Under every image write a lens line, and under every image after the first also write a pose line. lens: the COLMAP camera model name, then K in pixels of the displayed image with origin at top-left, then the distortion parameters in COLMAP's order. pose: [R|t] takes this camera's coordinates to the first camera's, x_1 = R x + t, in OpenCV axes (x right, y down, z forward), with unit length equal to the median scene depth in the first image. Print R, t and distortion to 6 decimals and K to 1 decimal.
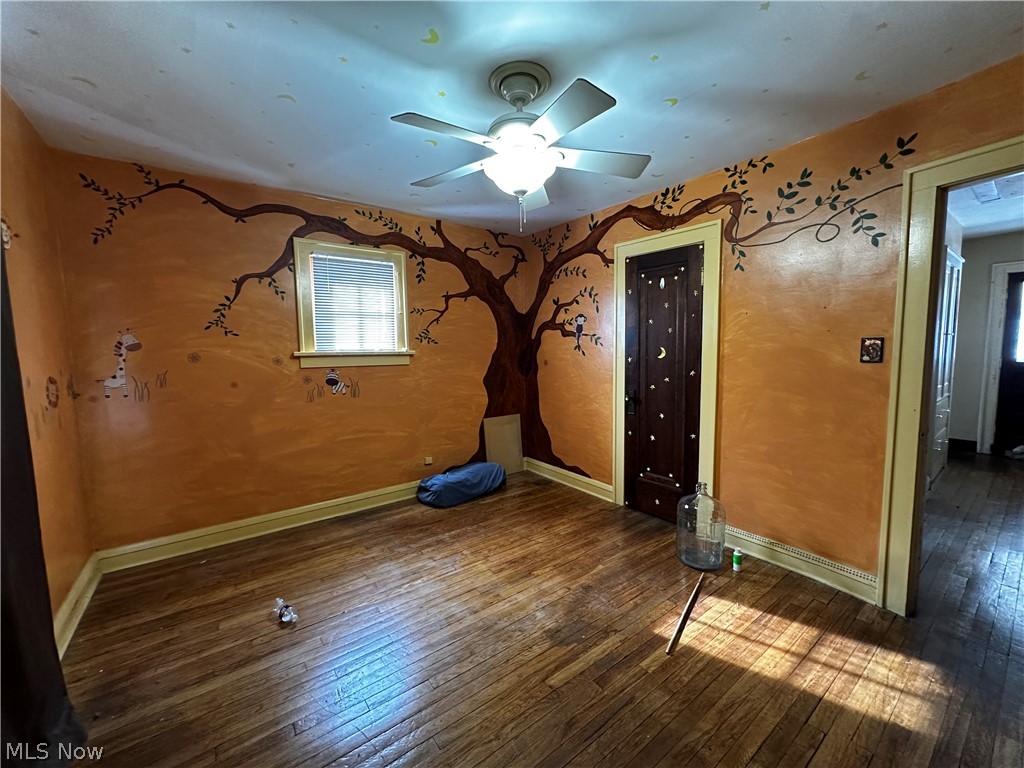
lens RADIAL K [[408.9, 0, 512.0], [0, 408.9, 384.0], [0, 0, 1]] dist [-0.005862, 0.000260]
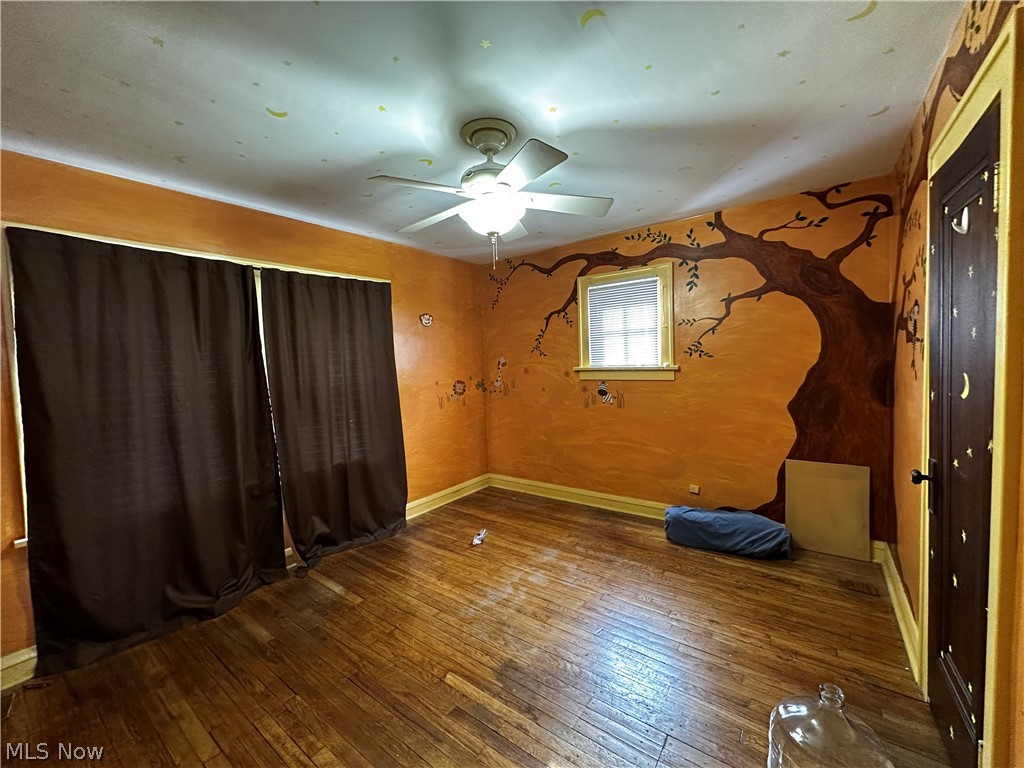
lens RADIAL K [[408.9, 0, 512.0], [0, 408.9, 384.0], [0, 0, 1]] dist [-0.005862, 0.000260]
pose [[0.280770, 0.059584, -0.957924, 0.595917], [-0.054468, 0.997452, 0.046078, -0.068125], [0.958228, 0.039239, 0.283300, 0.412857]]
